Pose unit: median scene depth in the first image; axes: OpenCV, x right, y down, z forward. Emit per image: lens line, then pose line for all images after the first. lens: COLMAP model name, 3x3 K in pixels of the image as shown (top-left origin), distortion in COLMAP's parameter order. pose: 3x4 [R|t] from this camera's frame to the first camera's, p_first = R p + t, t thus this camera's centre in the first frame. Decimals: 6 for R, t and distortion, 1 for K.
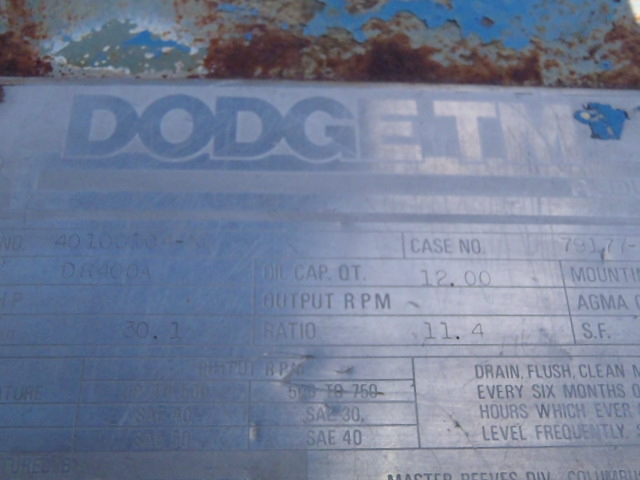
lens RADIAL K [[696.1, 0, 319.4], [0, 696.1, 231.9], [0, 0, 1]] dist [-0.022393, -0.004865]
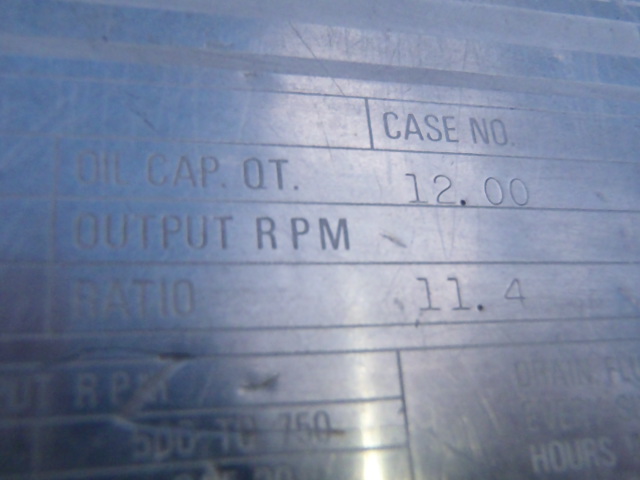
lens RADIAL K [[696.1, 0, 319.4], [0, 696.1, 231.9], [0, 0, 1]] dist [-0.022393, -0.004865]
pose [[0.974498, 0.008927, 0.224219, -0.027839], [-0.031858, 0.994591, 0.098864, 0.050492], [-0.222123, -0.103486, 0.969511, 0.532279]]
